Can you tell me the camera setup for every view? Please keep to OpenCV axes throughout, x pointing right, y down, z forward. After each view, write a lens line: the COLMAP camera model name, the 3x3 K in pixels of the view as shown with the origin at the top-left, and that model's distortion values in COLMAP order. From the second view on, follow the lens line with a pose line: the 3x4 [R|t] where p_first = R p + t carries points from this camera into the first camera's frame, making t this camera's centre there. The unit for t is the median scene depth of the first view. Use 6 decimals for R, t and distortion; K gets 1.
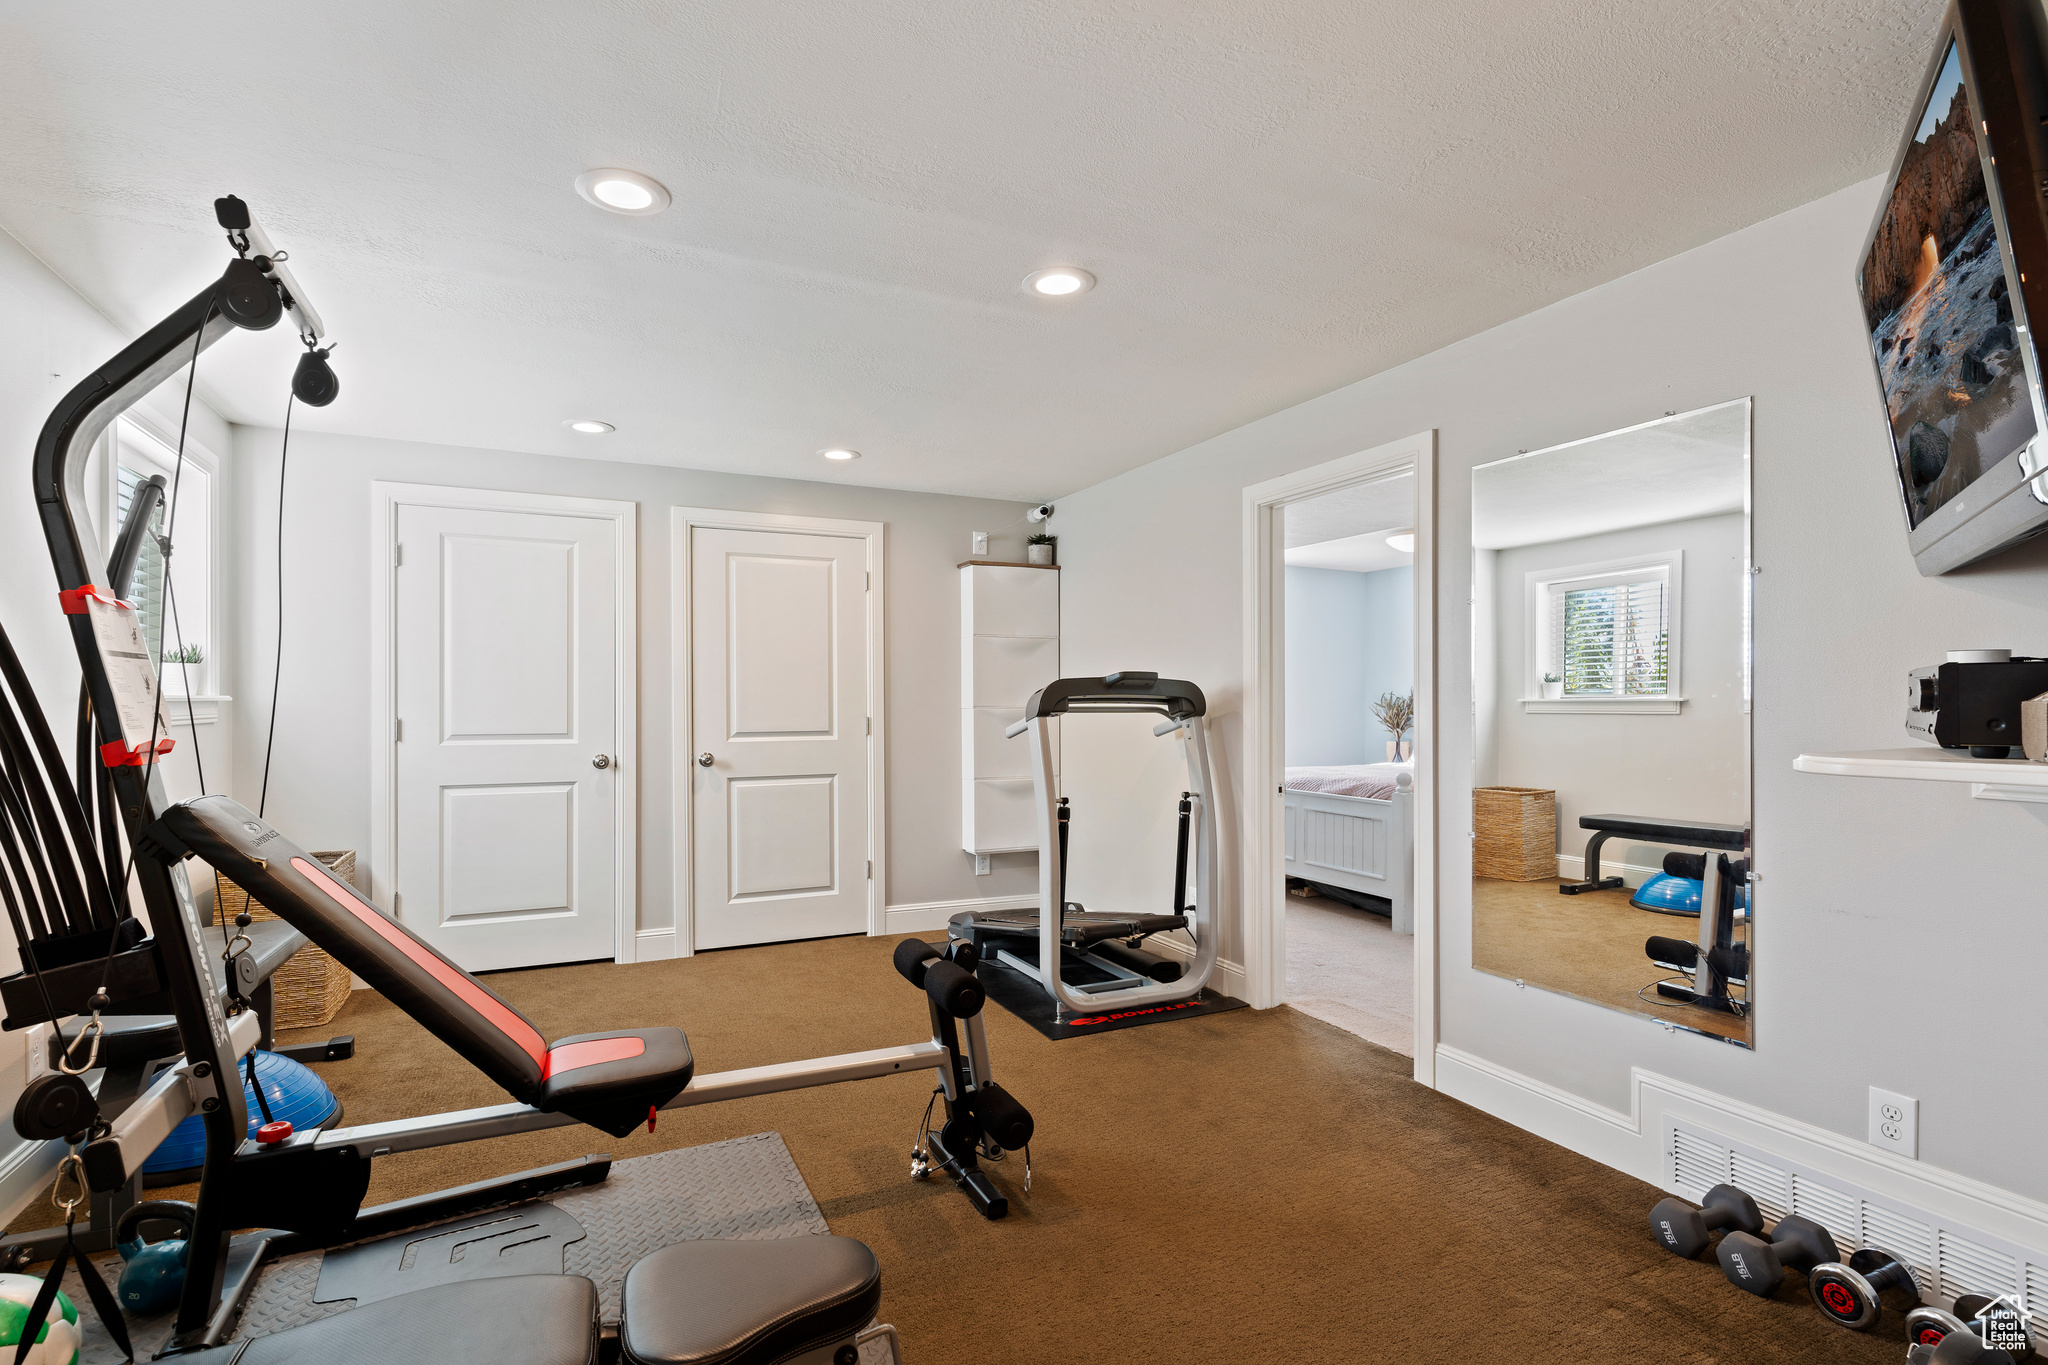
lens RADIAL K [[978.2, 0, 1020.0], [0, 978.2, 696.6], [0, 0, 1]] dist [-0.003068, 0.001130]
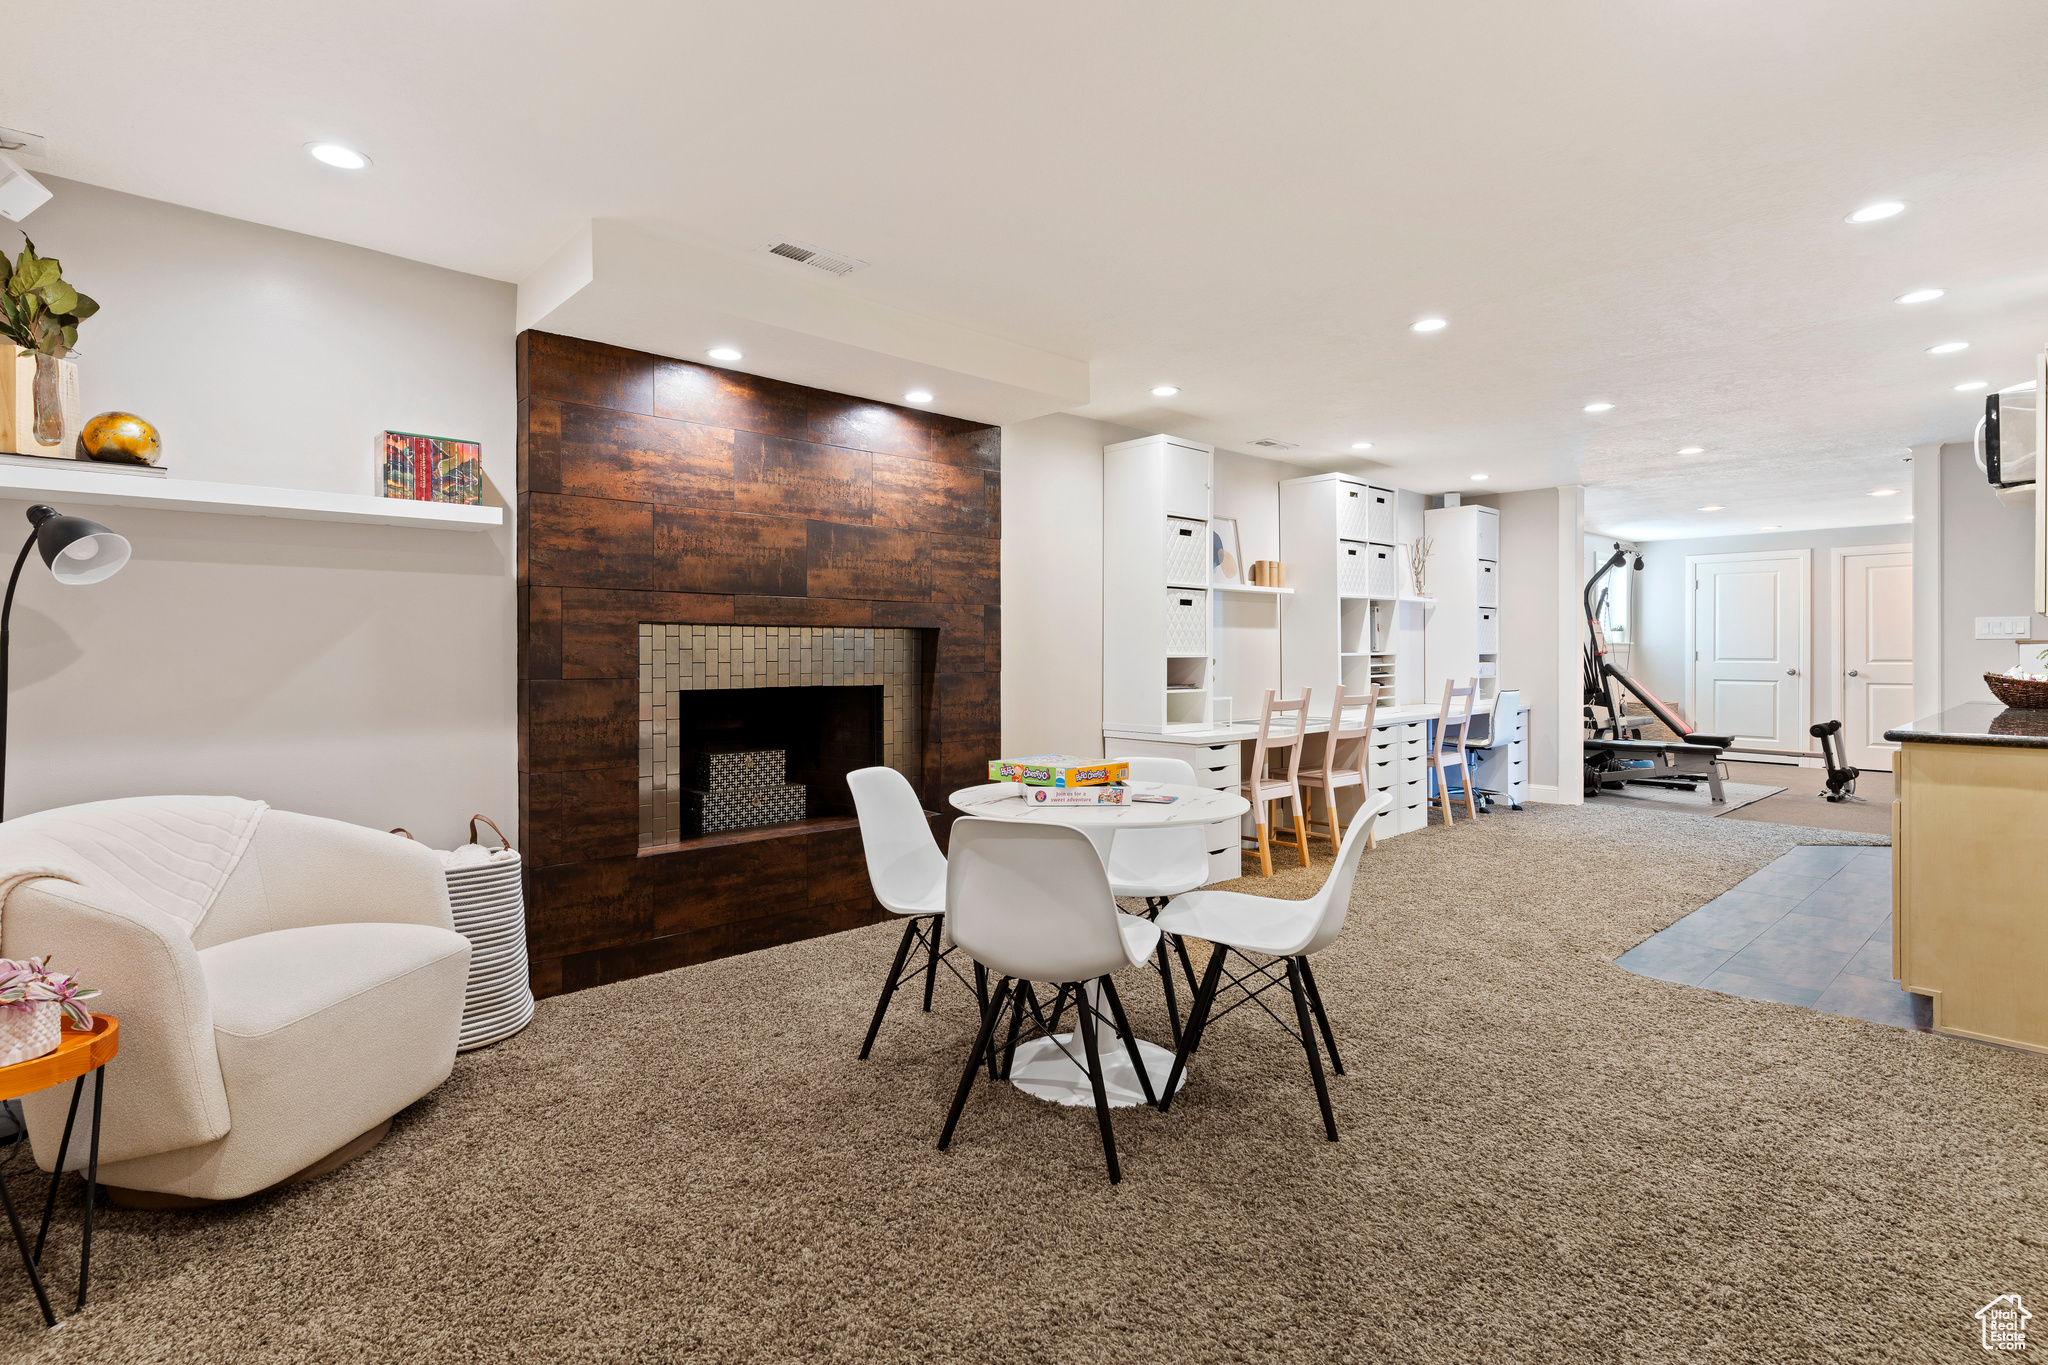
lens RADIAL K [[978.2, 0, 1018.3], [0, 978.2, 659.2], [0, 0, 1]] dist [-0.003068, 0.001130]
pose [[0.280078, 0.006915, -0.959952, 1.263688], [0.002375, 0.999966, 0.007896, 0.019113], [0.959974, -0.004492, 0.280052, -1.346227]]
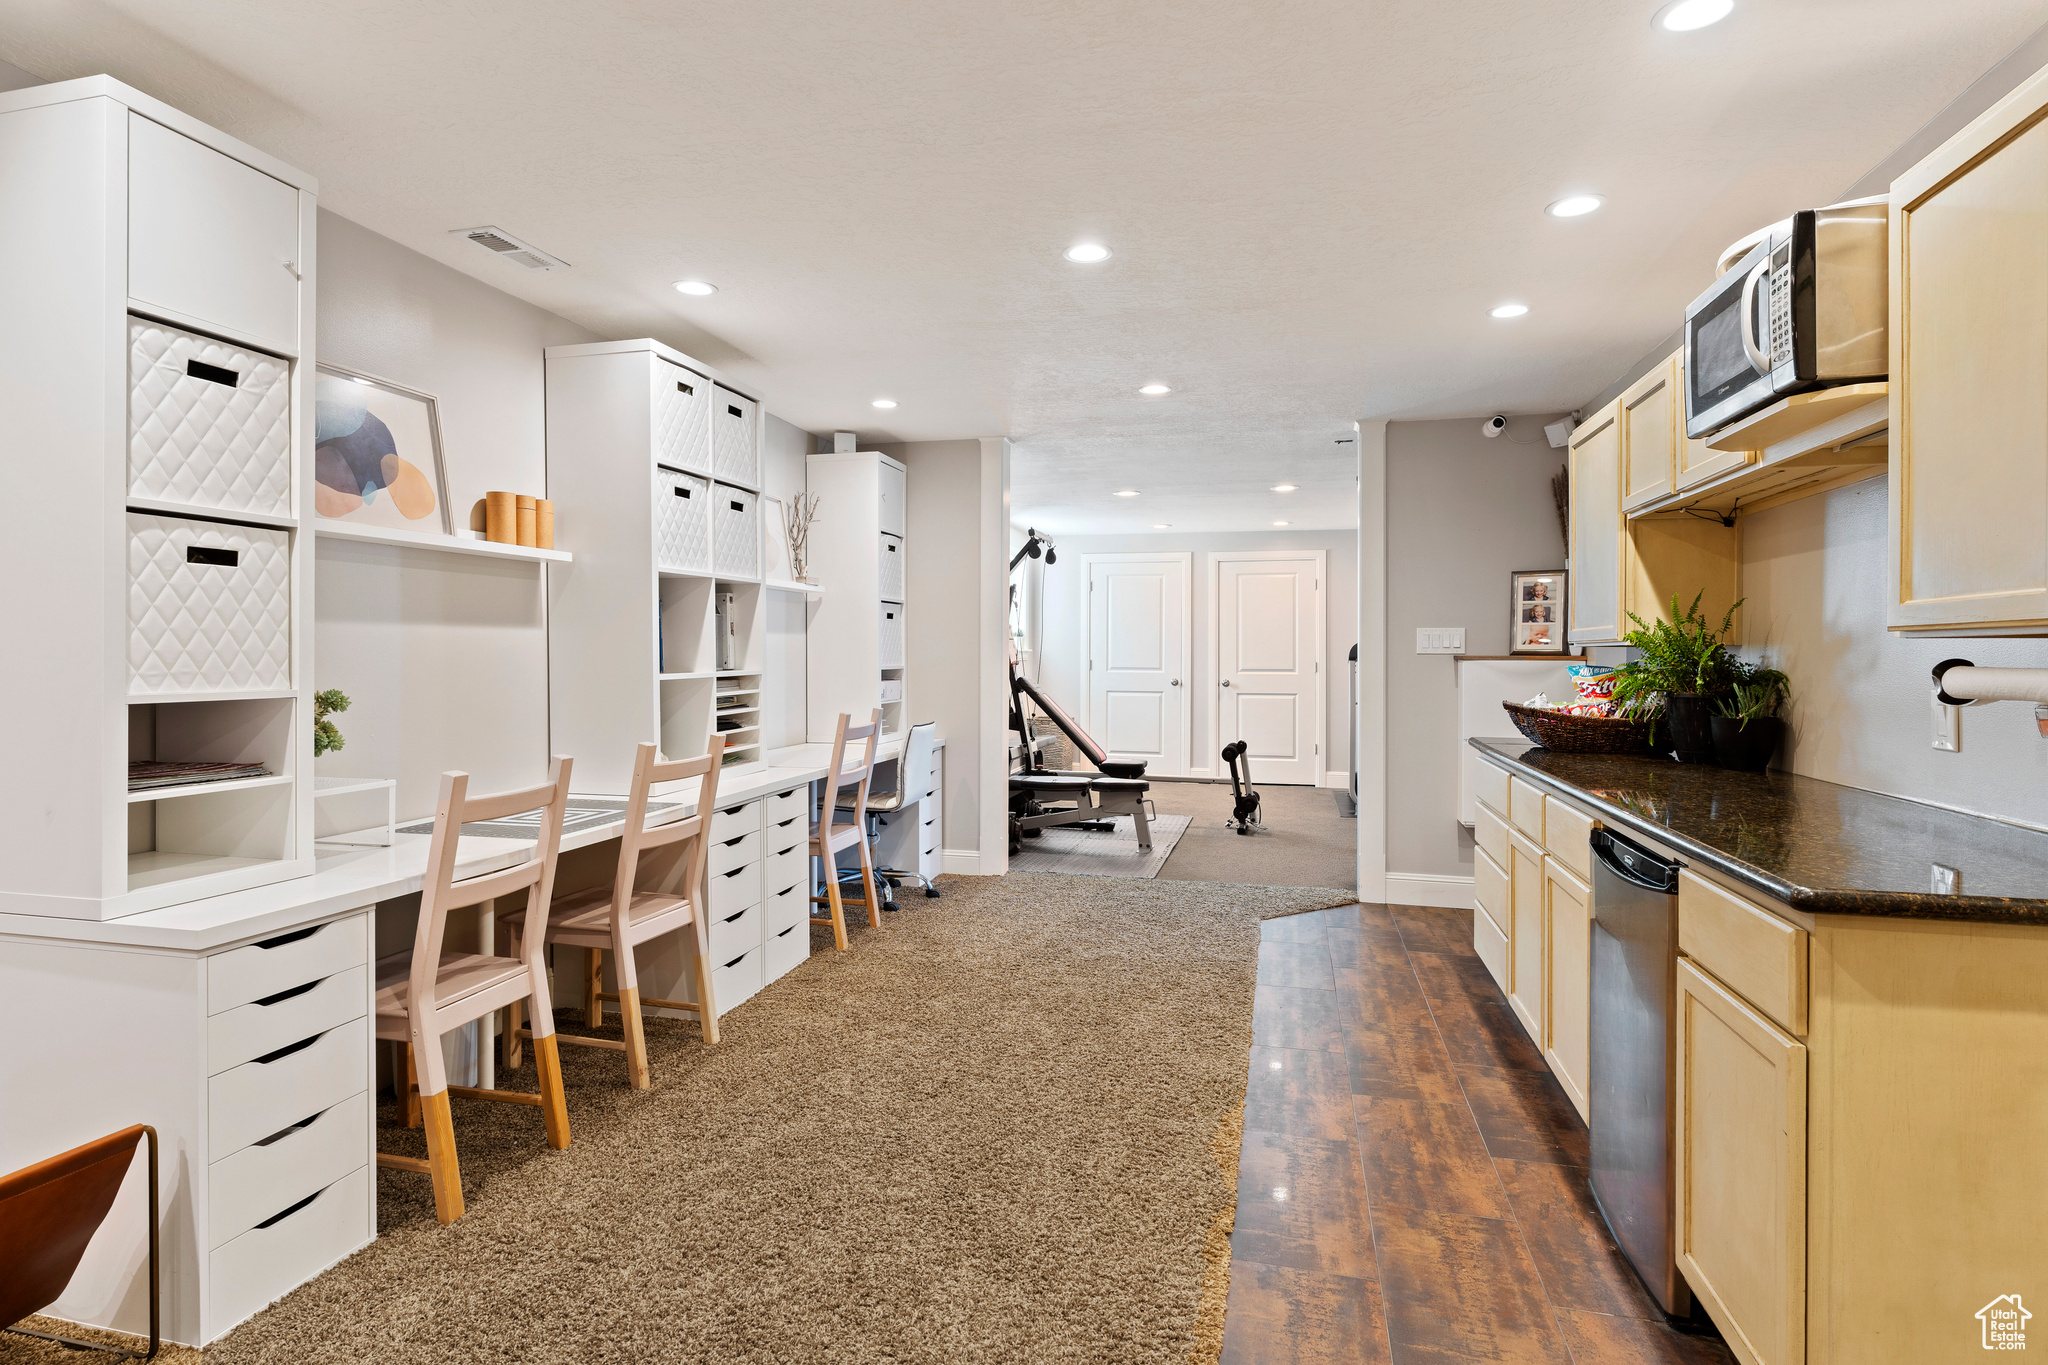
lens RADIAL K [[1051.4, 0, 1015.9], [0, 1051.4, 653.9], [0, 0, 1]] dist [0.000584, -0.000515]
pose [[0.764938, 0.003164, -0.644096, 0.789360], [-0.002187, 0.999995, 0.002315, 0.003723], [0.644100, -0.000362, 0.764941, -0.959028]]
